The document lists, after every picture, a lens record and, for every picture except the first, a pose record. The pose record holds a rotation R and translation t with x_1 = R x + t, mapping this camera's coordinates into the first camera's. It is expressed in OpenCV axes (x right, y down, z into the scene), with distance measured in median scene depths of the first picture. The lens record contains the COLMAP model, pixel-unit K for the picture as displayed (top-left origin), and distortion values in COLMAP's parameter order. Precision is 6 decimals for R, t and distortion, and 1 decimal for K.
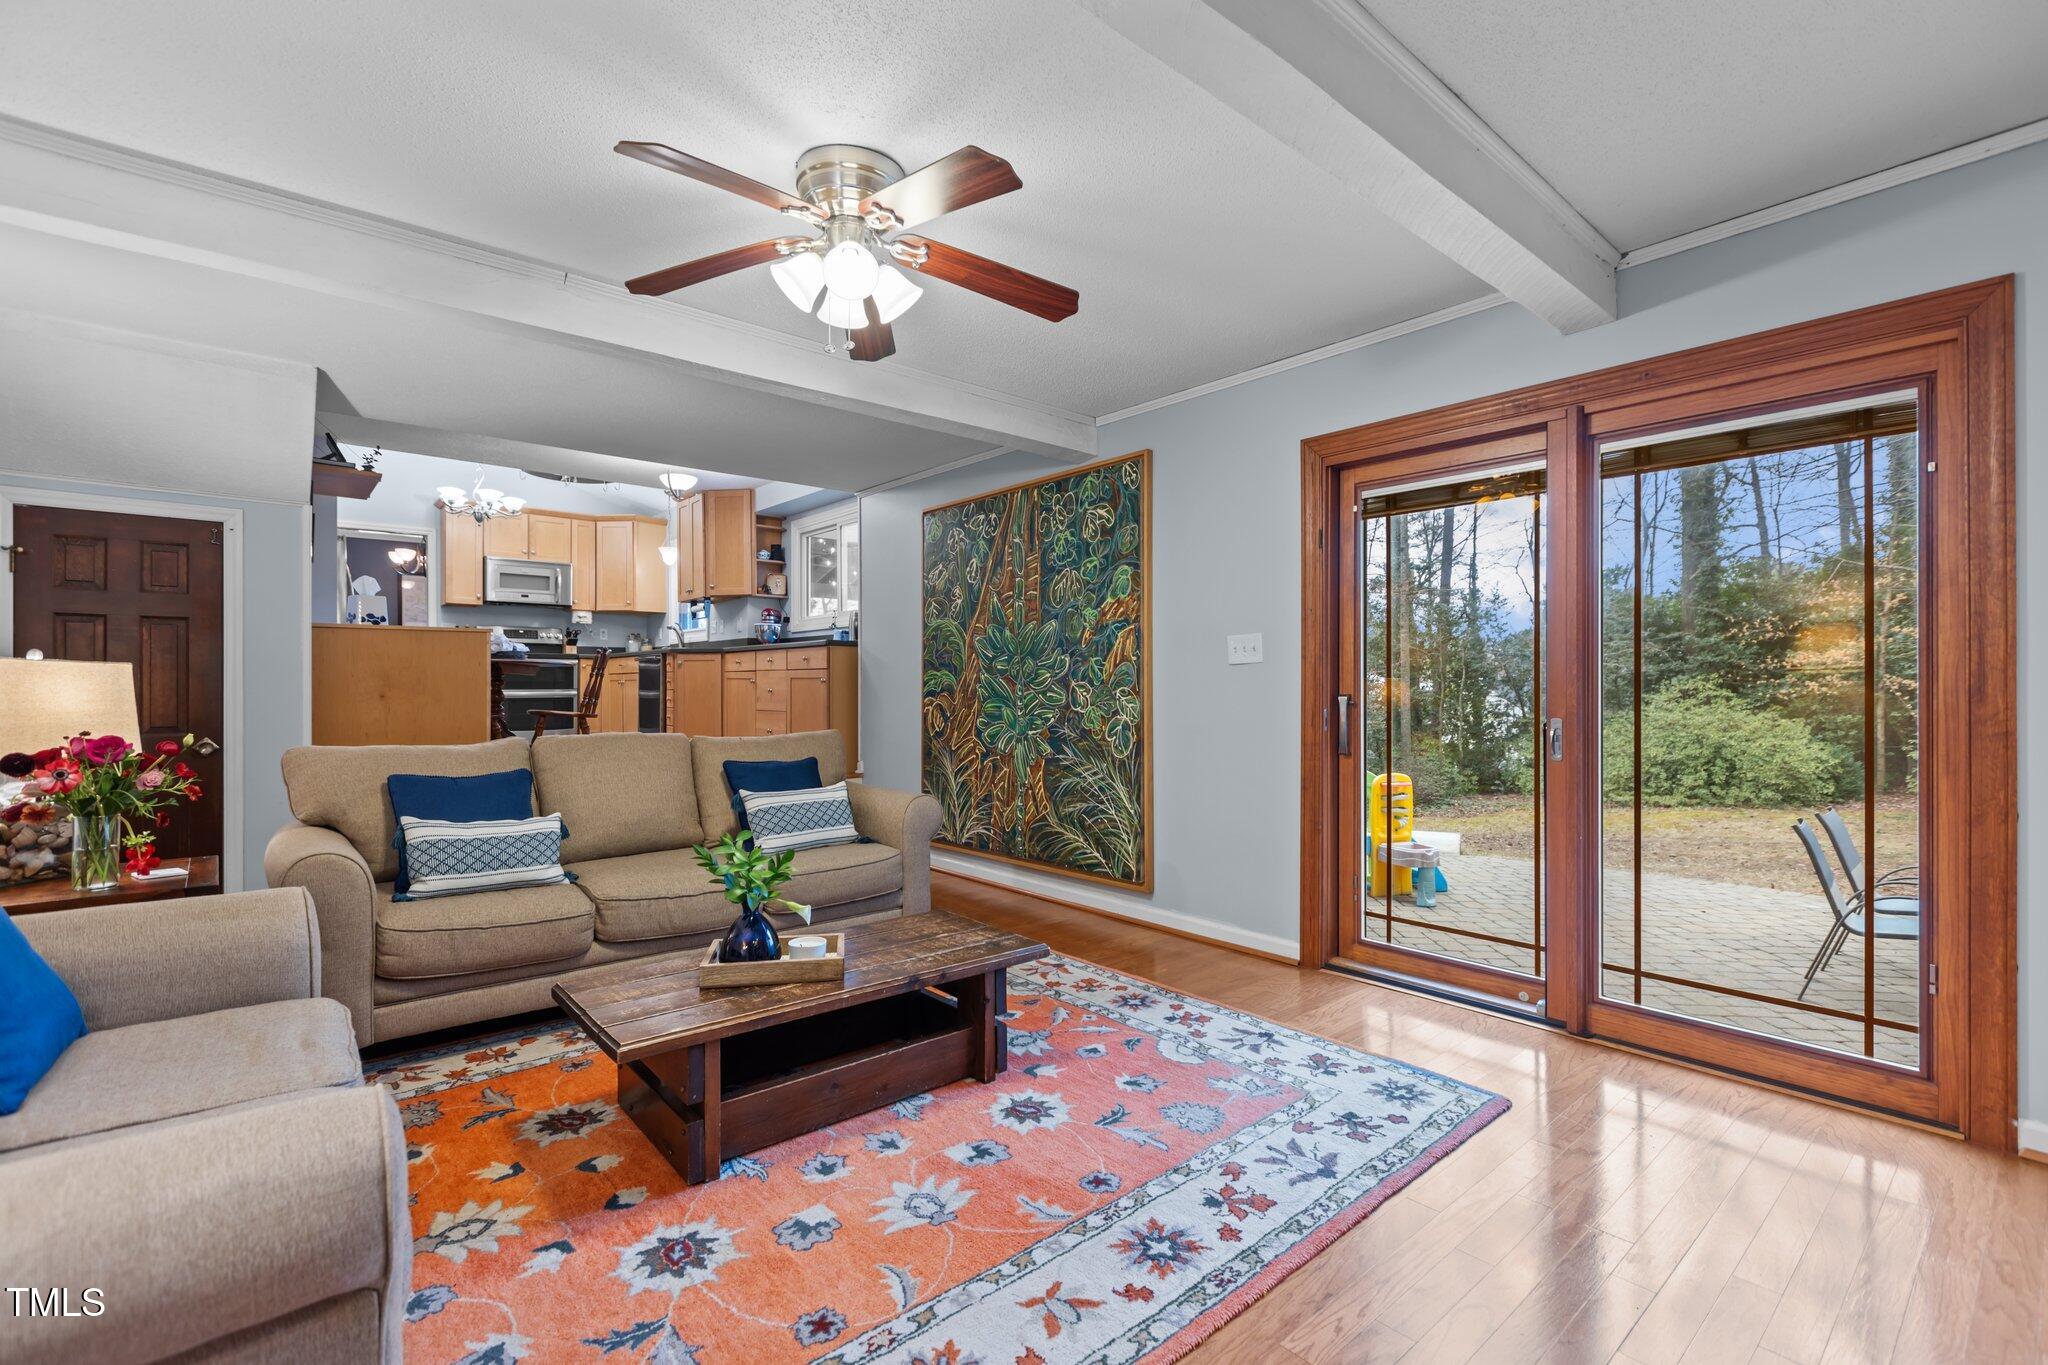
lens RADIAL K [[910.1, 0, 1027.8], [0, 910.1, 683.7], [0, 0, 1]] dist [-0.001847, -0.000494]
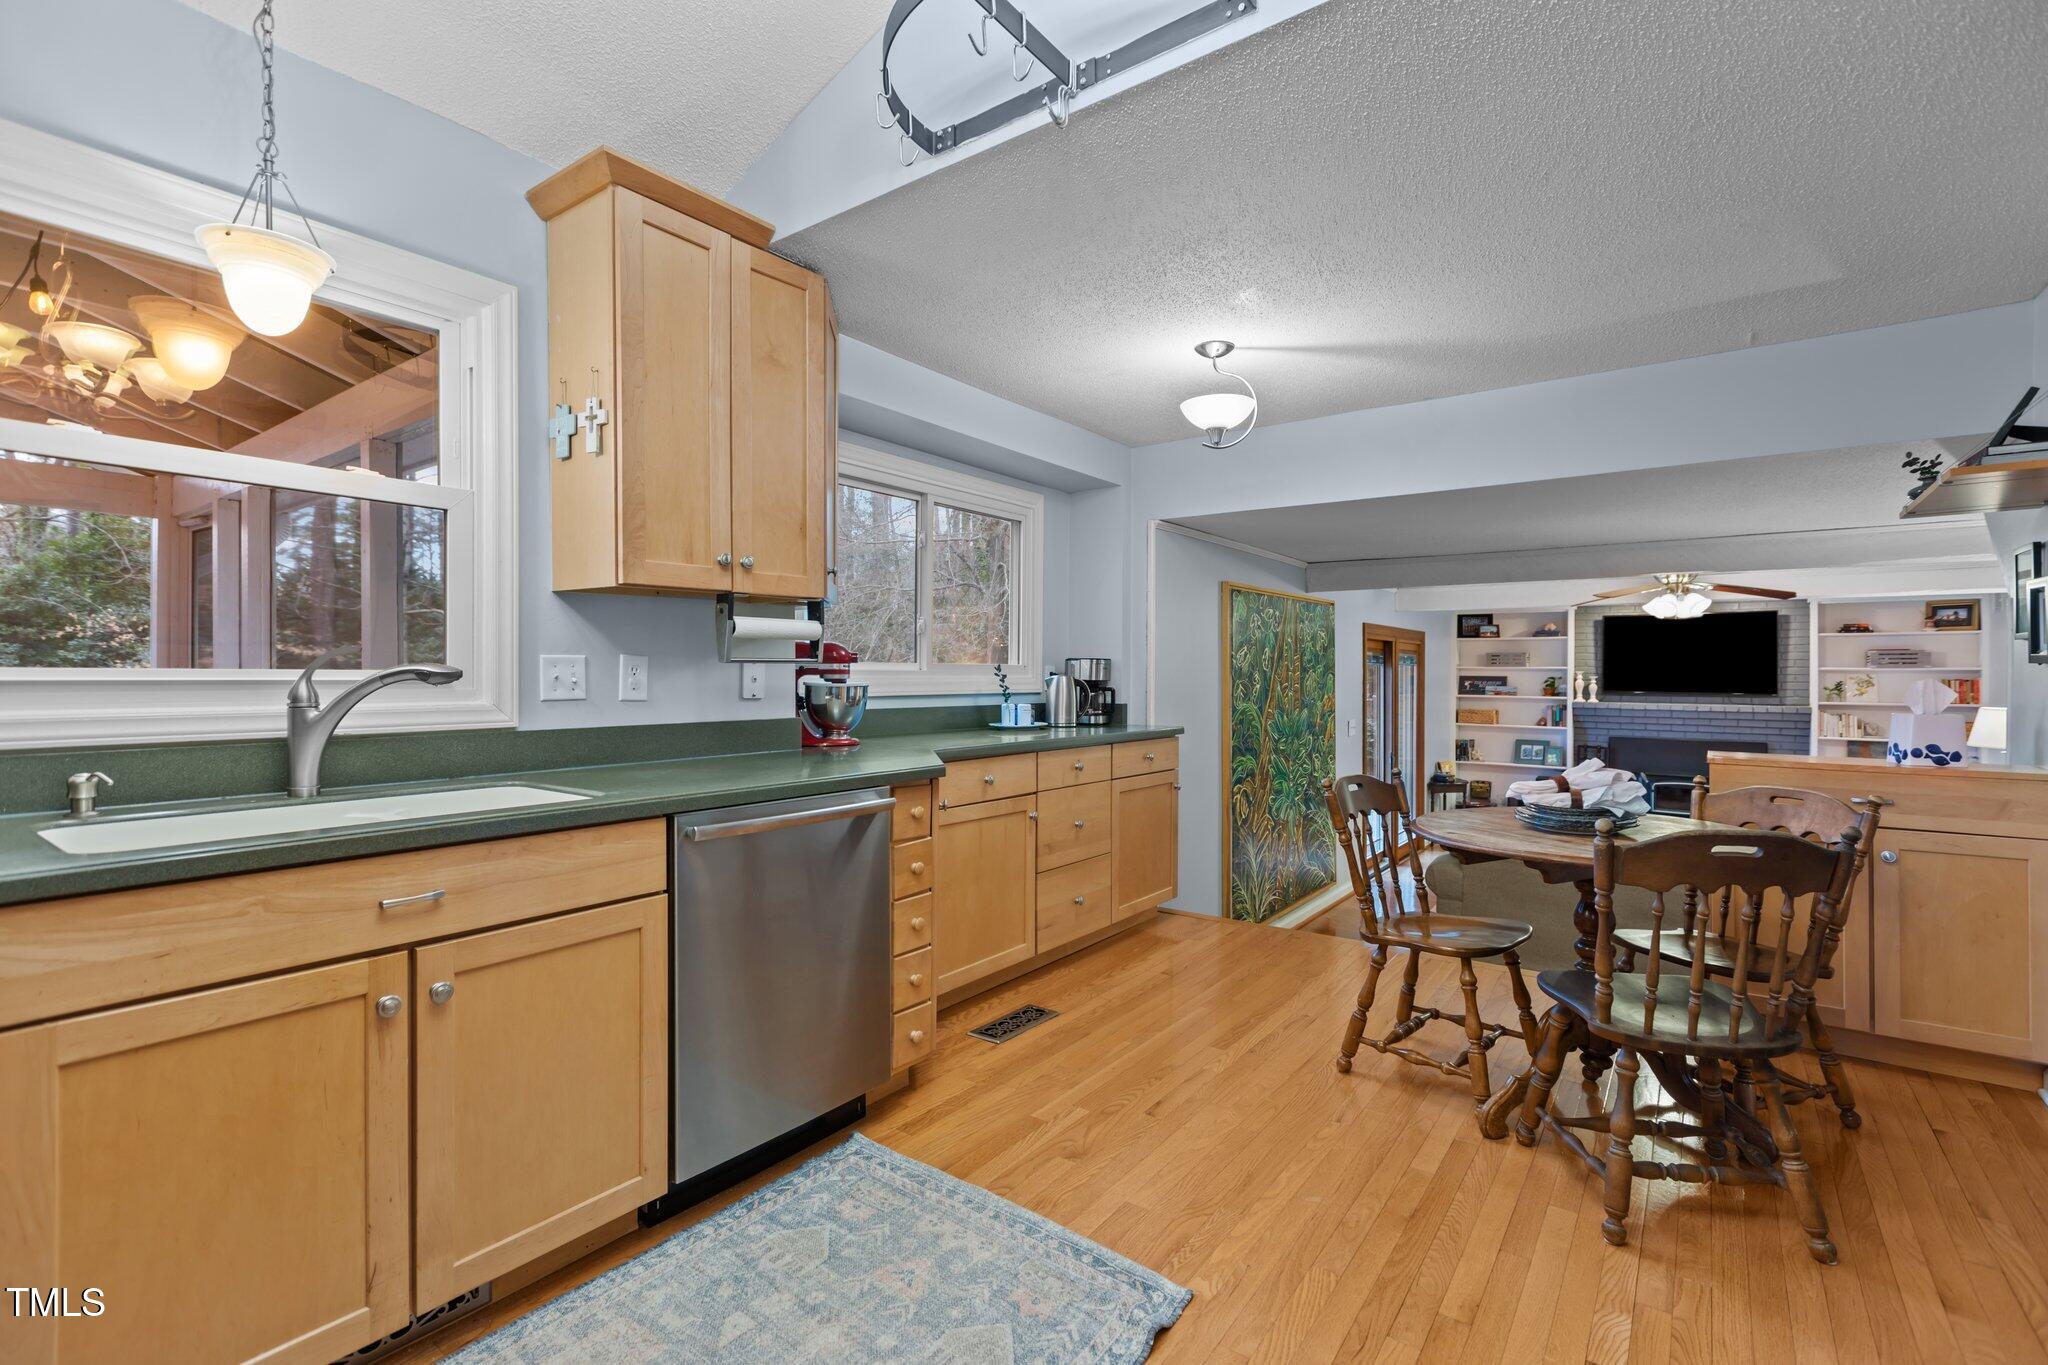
lens RADIAL K [[910.1, 0, 1033.2], [0, 910.1, 674.0], [0, 0, 1]] dist [-0.001847, -0.000494]
pose [[-0.222906, -0.000315, 0.974840, -0.999415], [-0.004754, 0.999988, -0.000764, -0.100590], [-0.974828, -0.004805, -0.222905, 1.445356]]
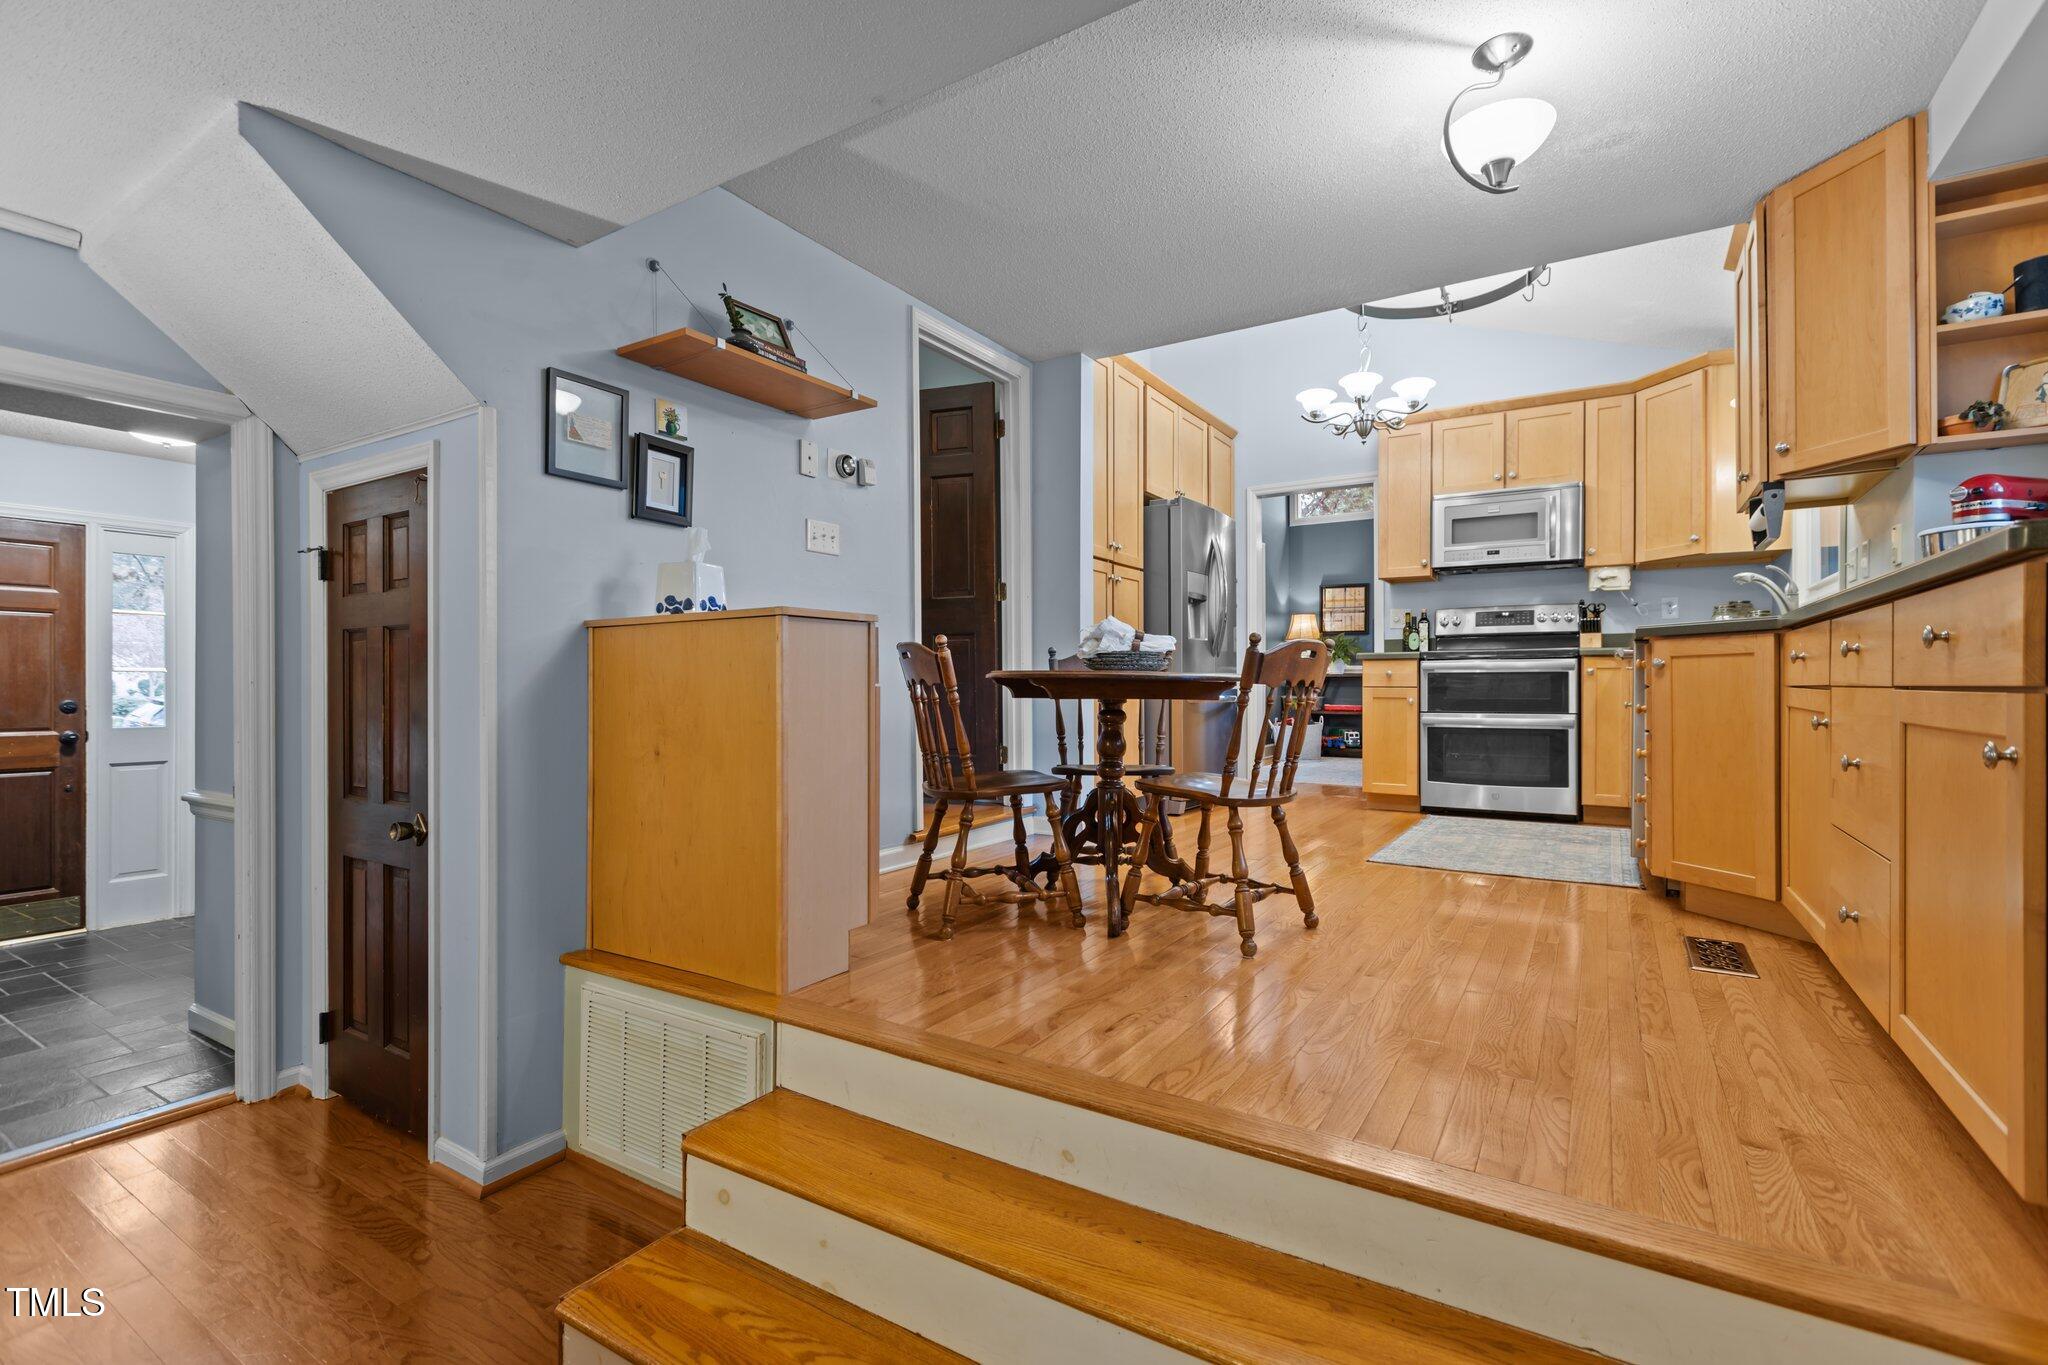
lens RADIAL K [[910.1, 0, 1037.6], [0, 910.1, 687.0], [0, 0, 1]] dist [-0.001847, -0.000494]
pose [[0.291631, 0.004547, -0.956520, -0.131414], [0.001550, 0.999985, 0.005226, -0.022507], [0.956530, -0.003007, 0.291620, 0.901879]]
